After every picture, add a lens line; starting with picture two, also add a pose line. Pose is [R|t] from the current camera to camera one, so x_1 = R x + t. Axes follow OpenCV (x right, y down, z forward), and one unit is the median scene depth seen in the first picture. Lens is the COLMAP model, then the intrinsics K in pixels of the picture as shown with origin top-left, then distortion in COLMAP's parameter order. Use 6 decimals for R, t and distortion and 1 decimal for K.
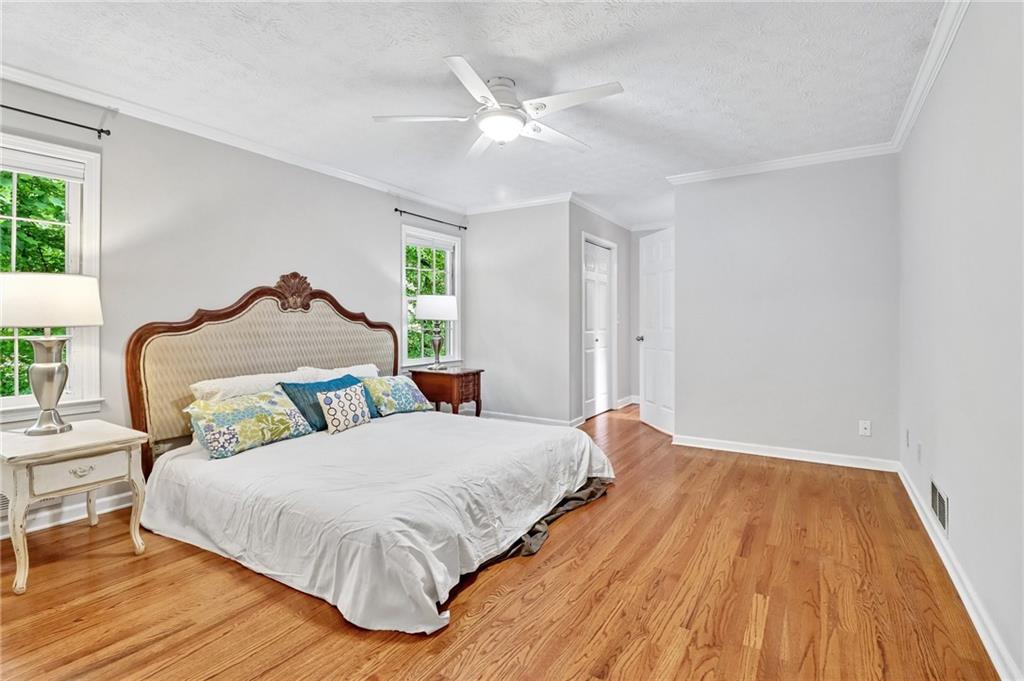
lens RADIAL K [[480.4, 0, 514.6], [0, 480.4, 322.9], [0, 0, 1]] dist [0.001021, -0.012893]
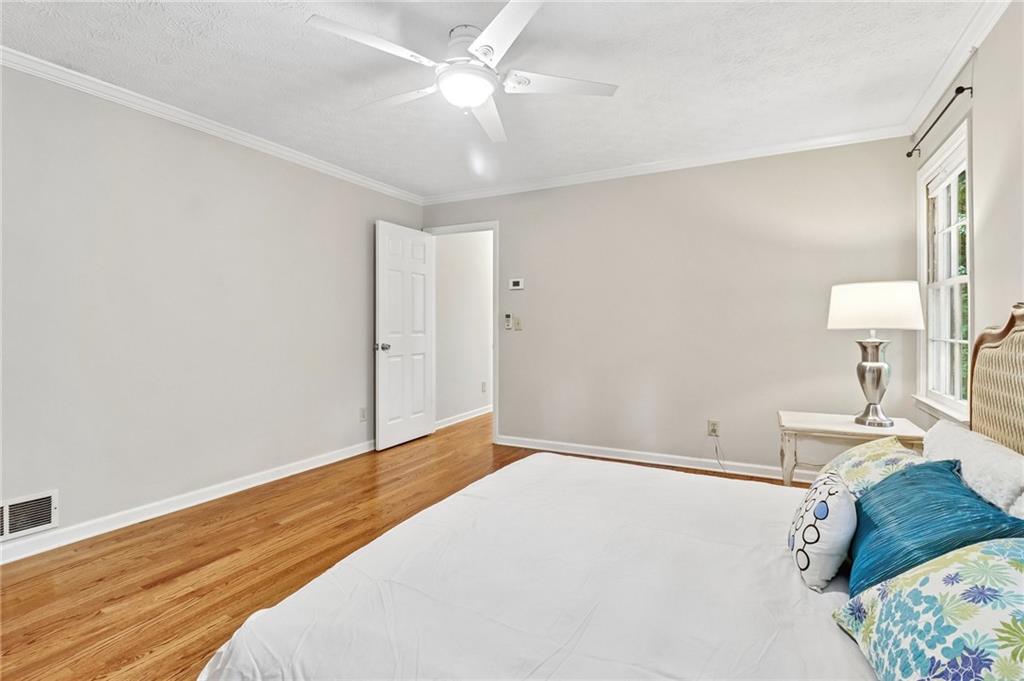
lens RADIAL K [[480.4, 0, 514.6], [0, 480.4, 322.9], [0, 0, 1]] dist [0.001021, -0.012893]
pose [[-0.996912, 0.002742, -0.078473, -0.040506], [0.002635, 0.999995, 0.001471, -0.009903], [0.078477, 0.001260, -0.996915, 1.677894]]
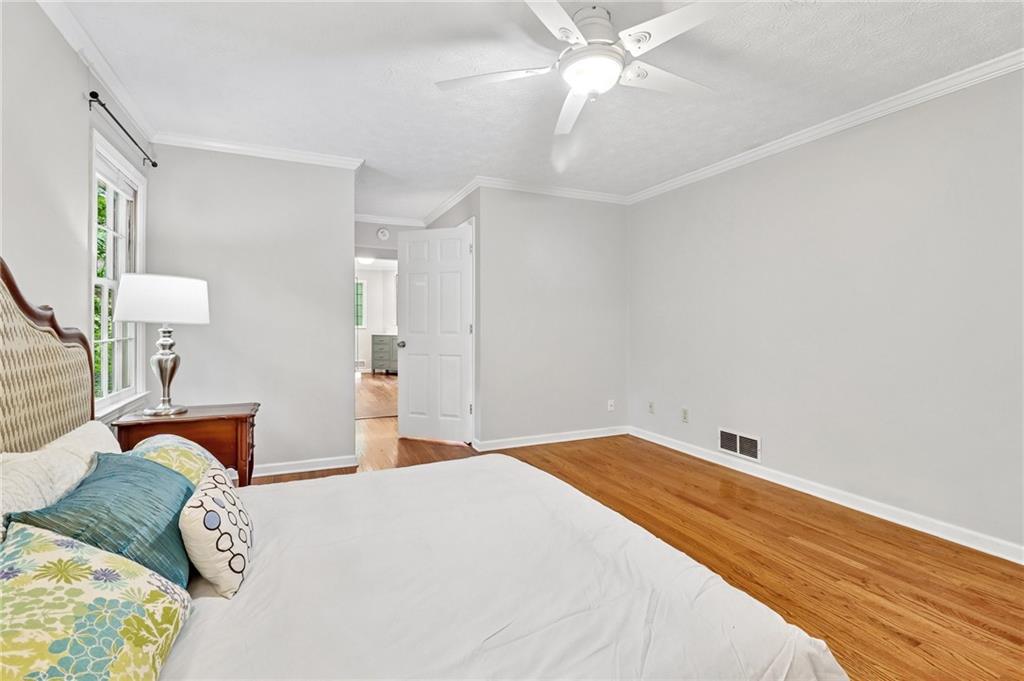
lens RADIAL K [[480.4, 0, 514.6], [0, 480.4, 322.9], [0, 0, 1]] dist [0.001021, -0.012893]
pose [[0.543418, 0.001251, 0.839462, -0.679151], [0.000646, 0.999998, -0.001908, -0.008777], [-0.839462, 0.001580, 0.543416, 0.632463]]
